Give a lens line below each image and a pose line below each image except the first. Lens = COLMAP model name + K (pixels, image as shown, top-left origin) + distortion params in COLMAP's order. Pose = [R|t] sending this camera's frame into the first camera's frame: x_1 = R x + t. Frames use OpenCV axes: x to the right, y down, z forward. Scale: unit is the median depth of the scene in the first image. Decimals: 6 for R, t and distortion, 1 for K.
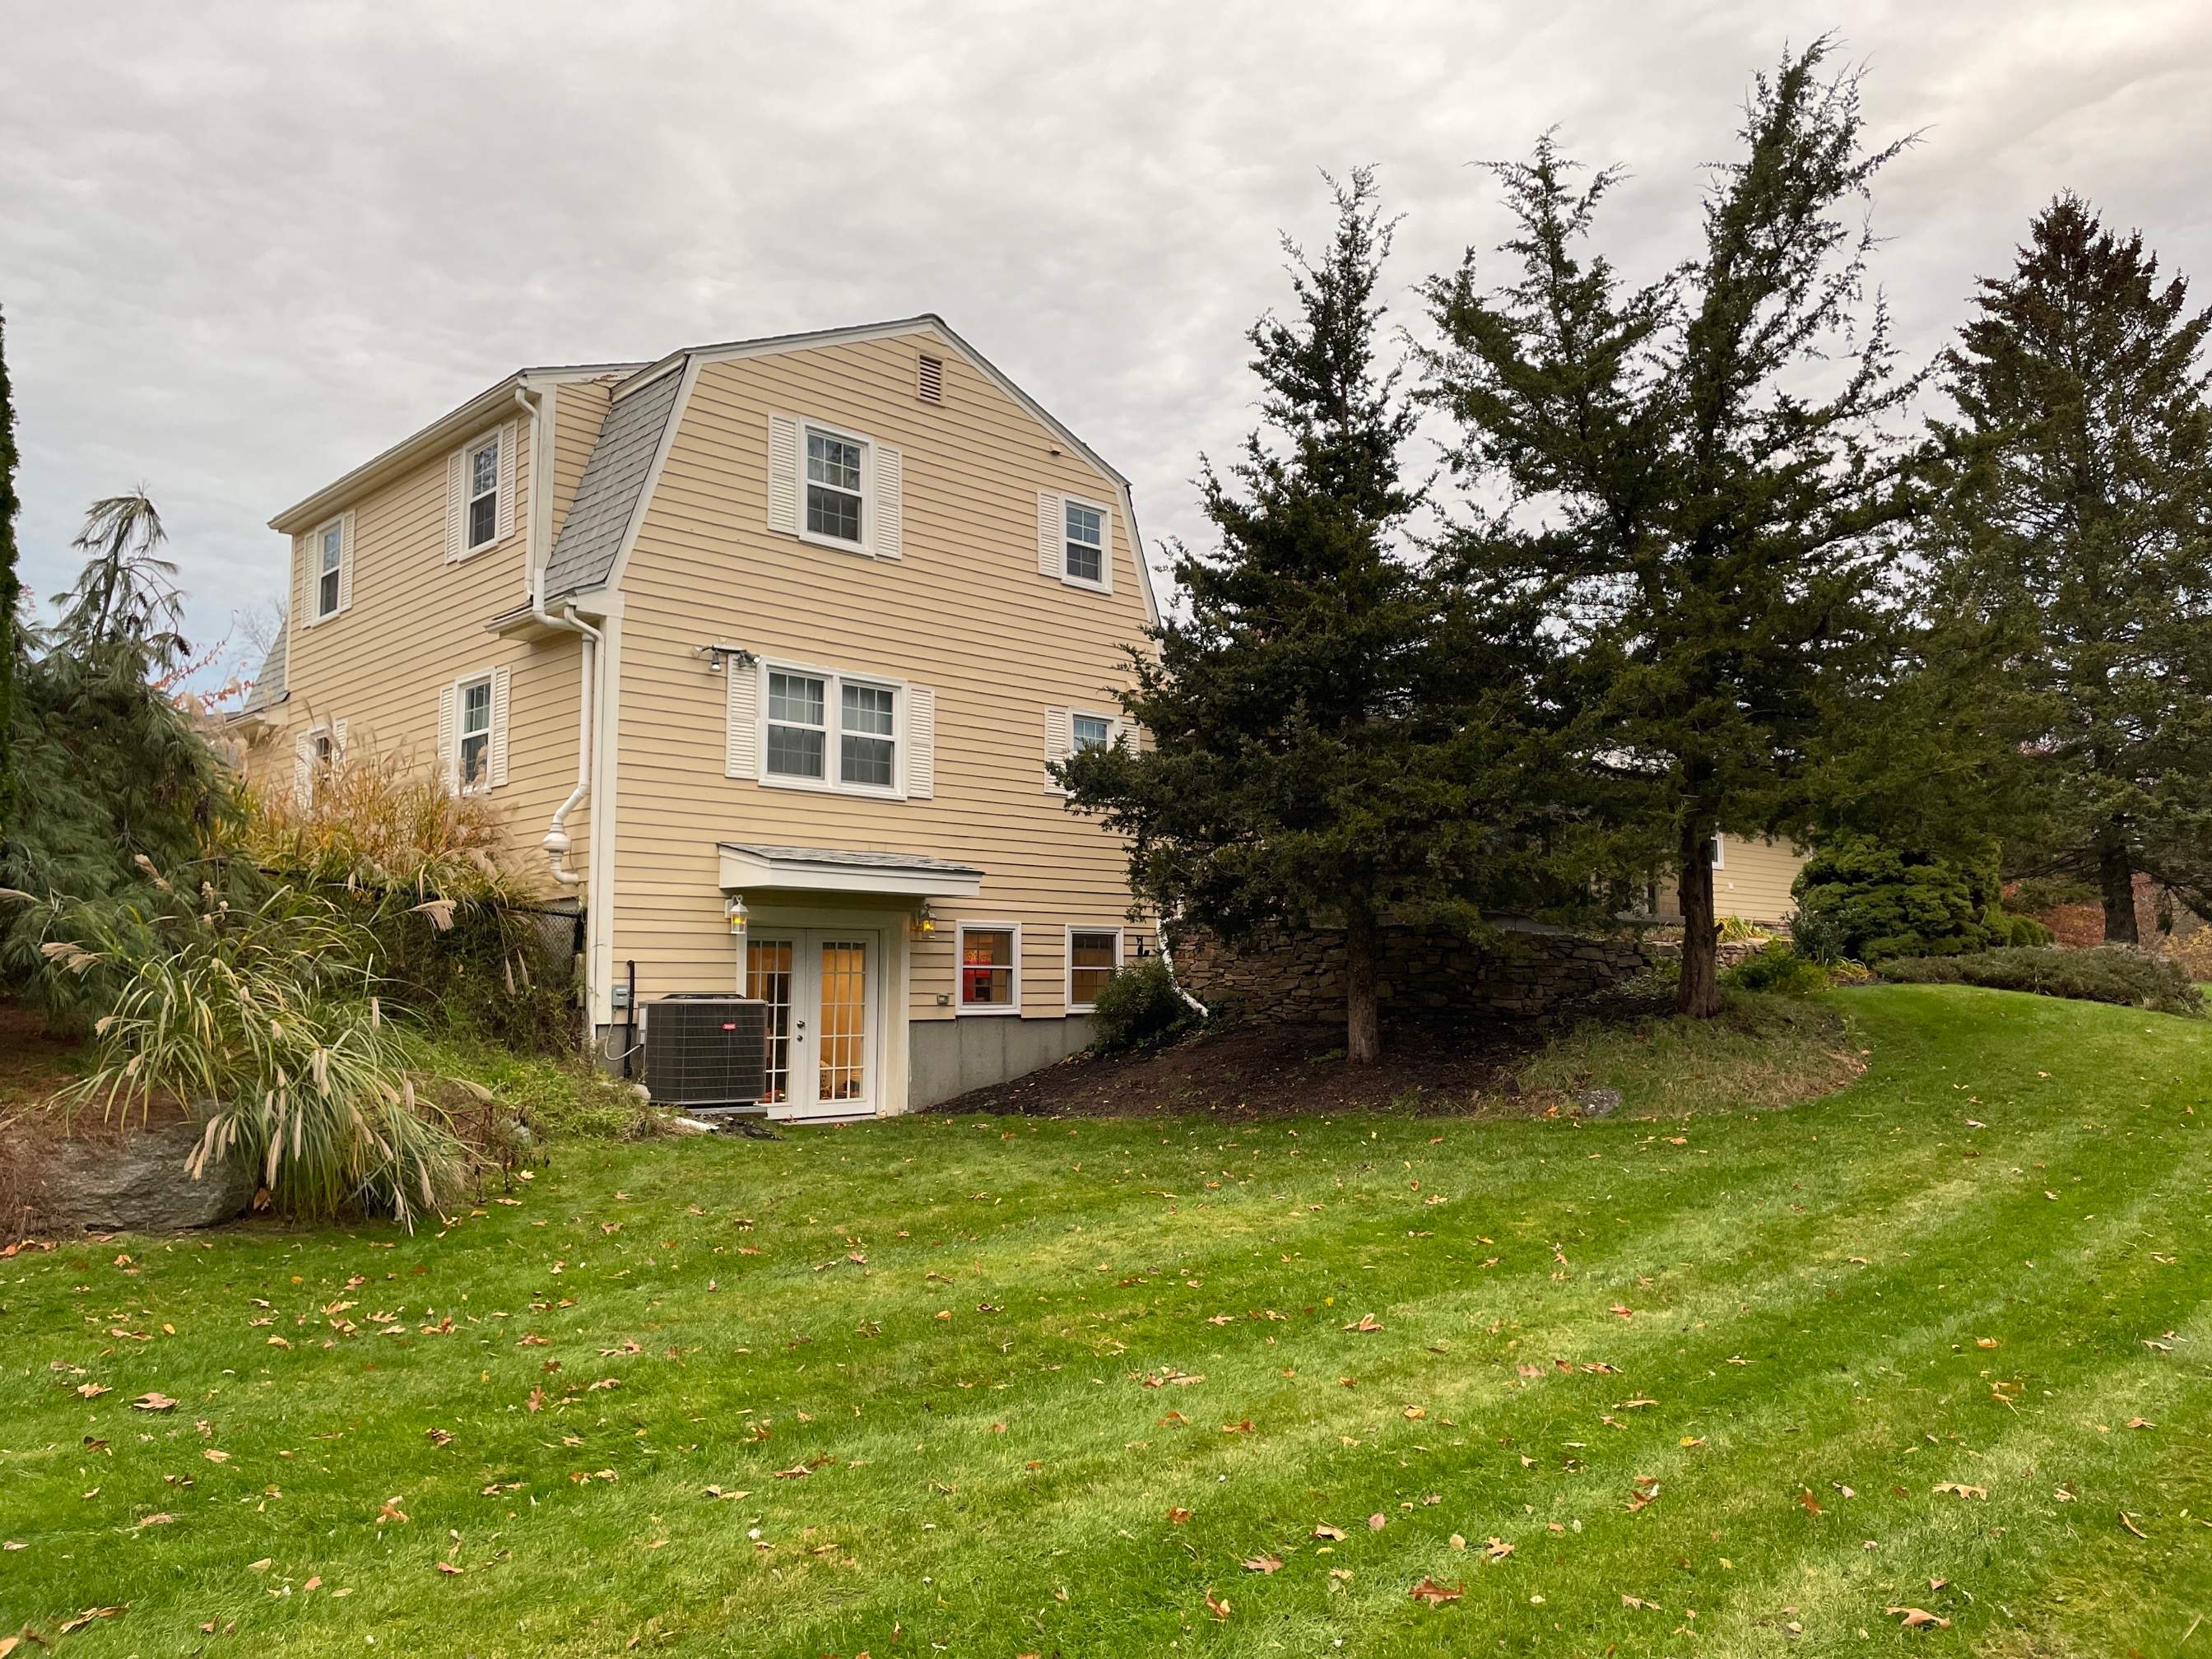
lens RADIAL K [[1696.2, 0, 1106.0], [0, 1696.2, 829.5], [0, 0, 1]] dist [0.124414, -0.165162]
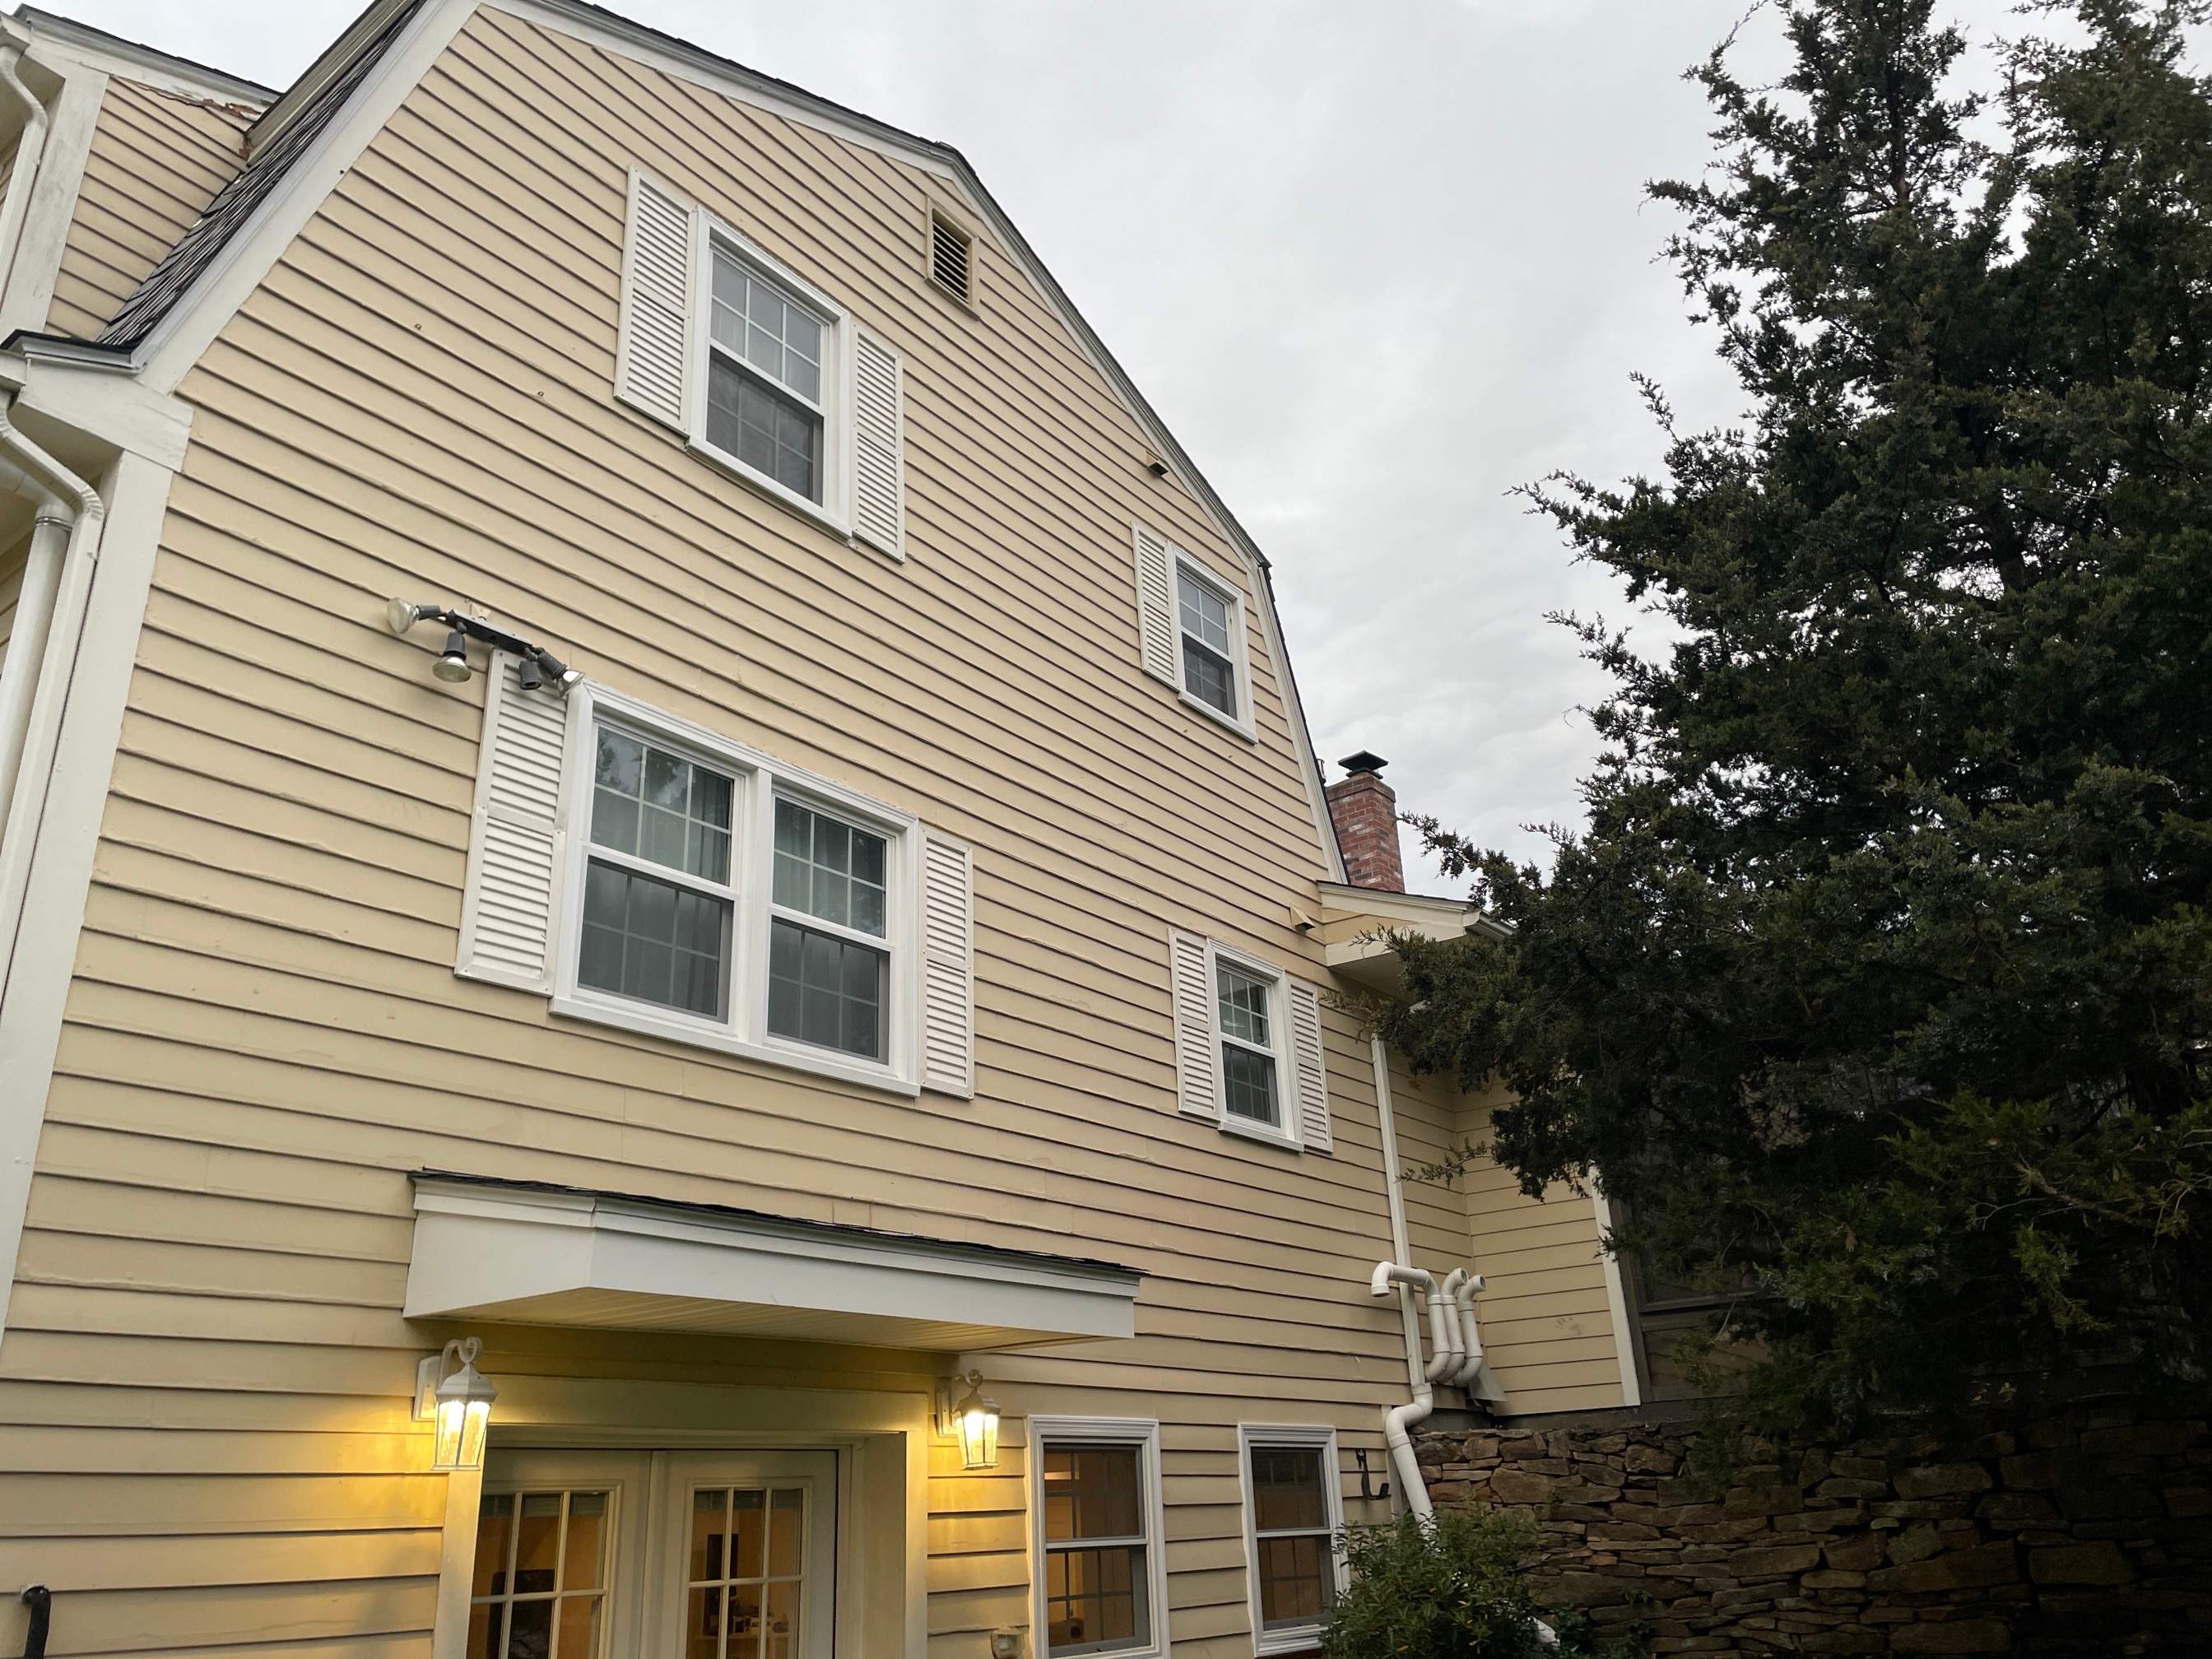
lens RADIAL K [[1696.2, 0, 1106.0], [0, 1696.2, 829.5], [0, 0, 1]] dist [0.124414, -0.165162]
pose [[0.988701, 0.017726, 0.148852, -0.135887], [0.026197, 0.957273, -0.287998, 0.039626], [-0.147597, 0.288643, 0.945992, 0.601564]]
